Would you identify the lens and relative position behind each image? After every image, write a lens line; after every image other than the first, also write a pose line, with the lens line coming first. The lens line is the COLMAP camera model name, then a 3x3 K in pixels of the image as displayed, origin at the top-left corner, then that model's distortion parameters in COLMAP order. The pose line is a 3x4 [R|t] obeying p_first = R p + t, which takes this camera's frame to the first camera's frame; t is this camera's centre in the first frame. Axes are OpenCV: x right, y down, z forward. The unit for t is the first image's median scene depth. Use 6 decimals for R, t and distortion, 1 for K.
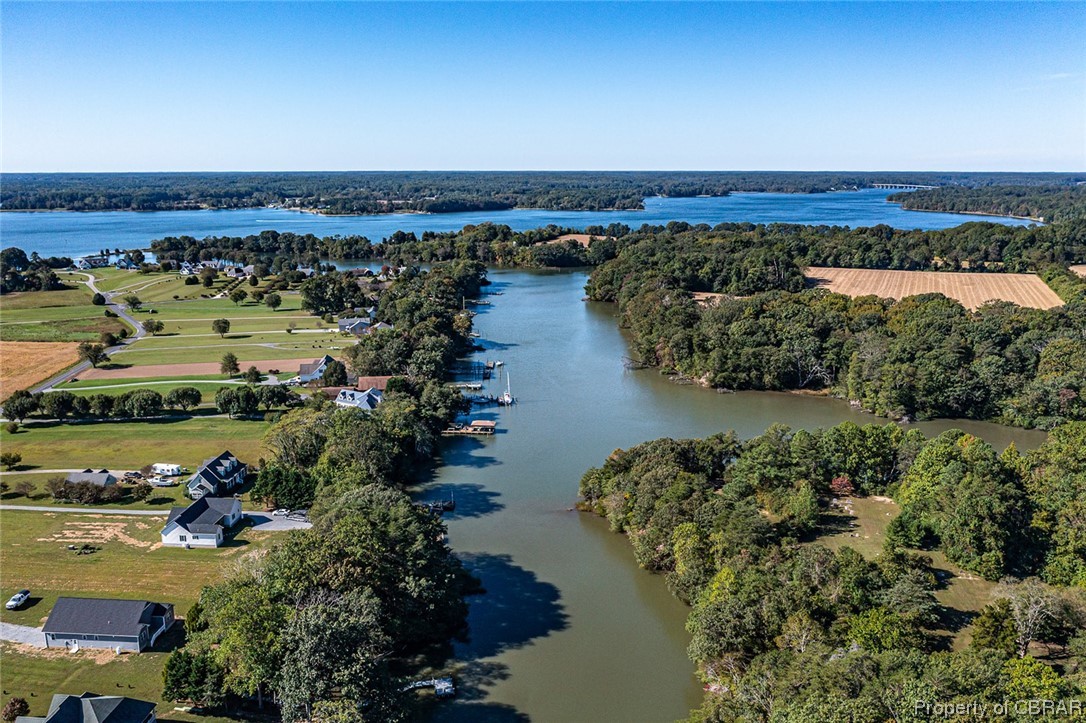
lens RADIAL K [[863.5, 0, 542.9], [0, 863.5, 367.1], [0, 0, 1]] dist [-0.016731, 0.003732]
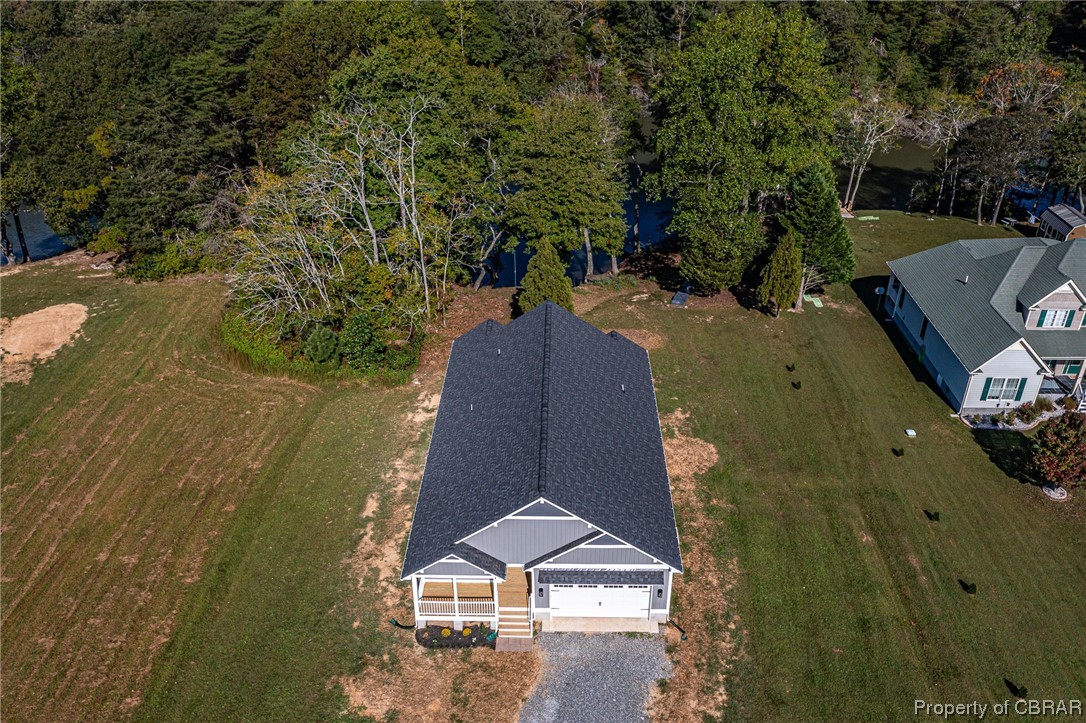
lens RADIAL K [[863.5, 0, 543.6], [0, 863.5, 364.8], [0, 0, 1]] dist [-0.016731, 0.003732]
pose [[-0.054224, -0.517437, 0.854001, -0.195928], [0.229515, 0.825902, 0.514985, 0.034951], [-0.971794, 0.223930, 0.073976, 0.262093]]
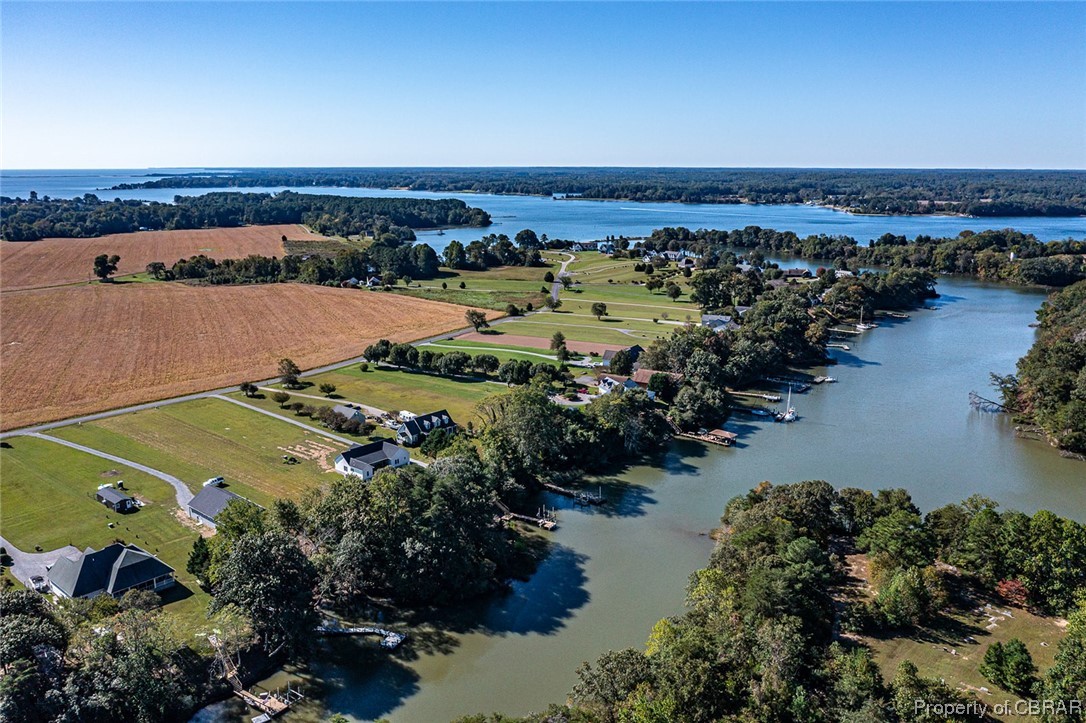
lens RADIAL K [[863.5, 0, 537.7], [0, 863.5, 364.1], [0, 0, 1]] dist [-0.016731, 0.003732]
pose [[0.797167, 0.139350, -0.587457, 0.165422], [-0.138893, 0.989230, 0.046178, -0.013983], [0.587565, 0.044782, 0.807937, 0.054749]]
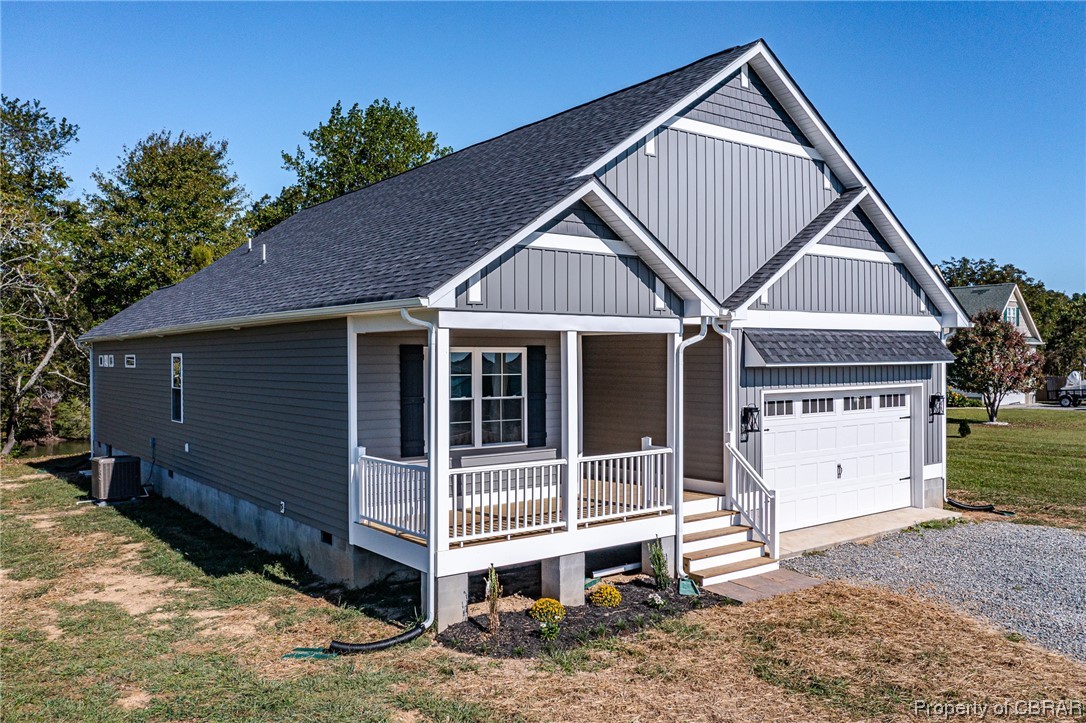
lens RADIAL K [[863.5, 0, 538.0], [0, 863.5, 358.7], [0, 0, 1]] dist [-0.016731, 0.003732]
pose [[-0.654558, 0.001476, 0.756011, -0.163433], [0.173977, 0.973453, 0.148730, 0.075320], [-0.735722, 0.228880, -0.637438, 0.287360]]
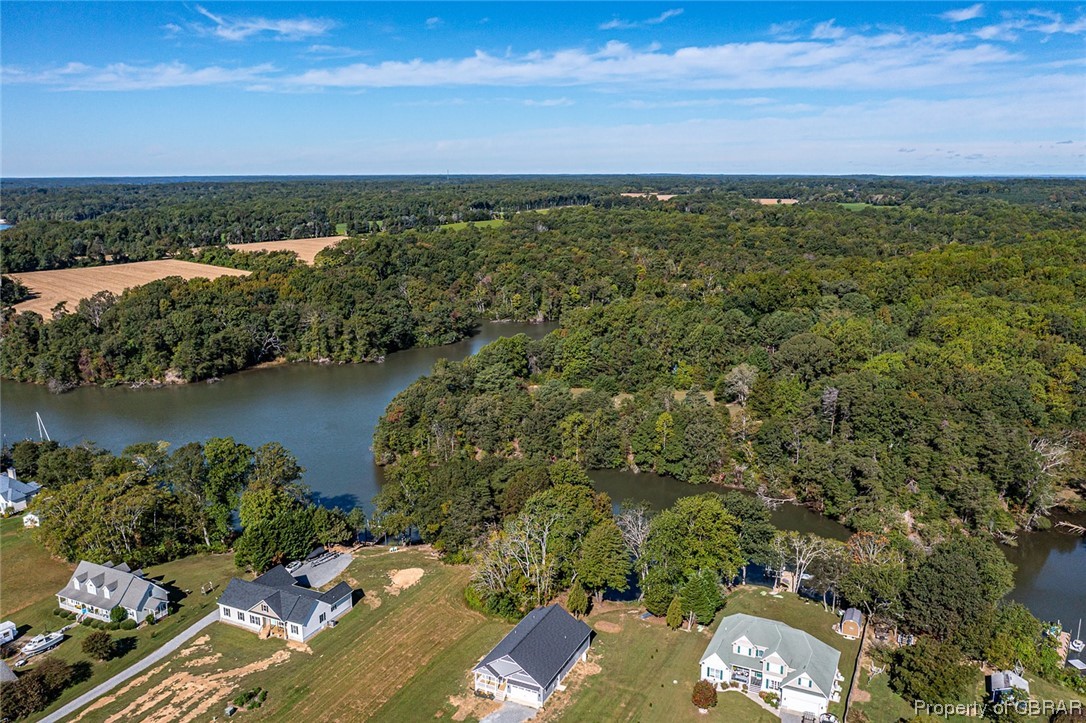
lens RADIAL K [[863.5, 0, 543.3], [0, 863.5, 358.2], [0, 0, 1]] dist [-0.016731, 0.003732]
pose [[0.365971, -0.198633, 0.909181, -0.327080], [0.214180, 0.968708, 0.125425, -0.023848], [-0.905645, 0.148826, 0.397062, 0.165140]]
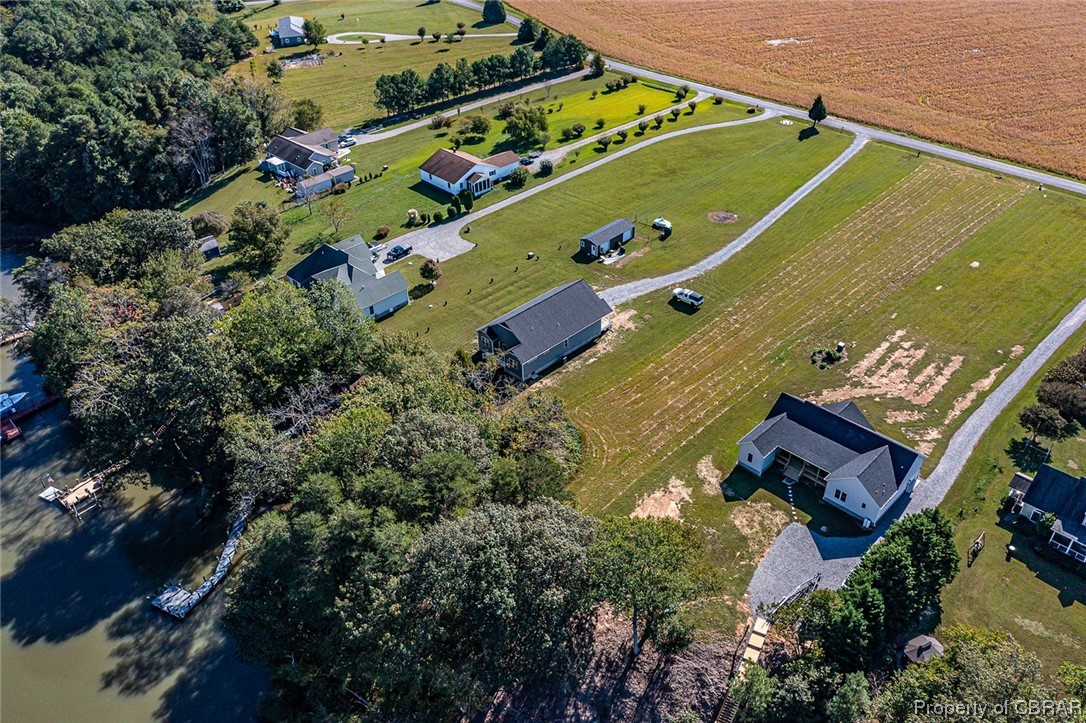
lens RADIAL K [[863.5, 0, 542.9], [0, 863.5, 360.0], [0, 0, 1]] dist [-0.016731, 0.003732]
pose [[-0.650532, 0.450148, -0.611699, 0.006626], [-0.149129, 0.714030, 0.684048, -0.068991], [0.744694, 0.536217, -0.397369, 0.363654]]
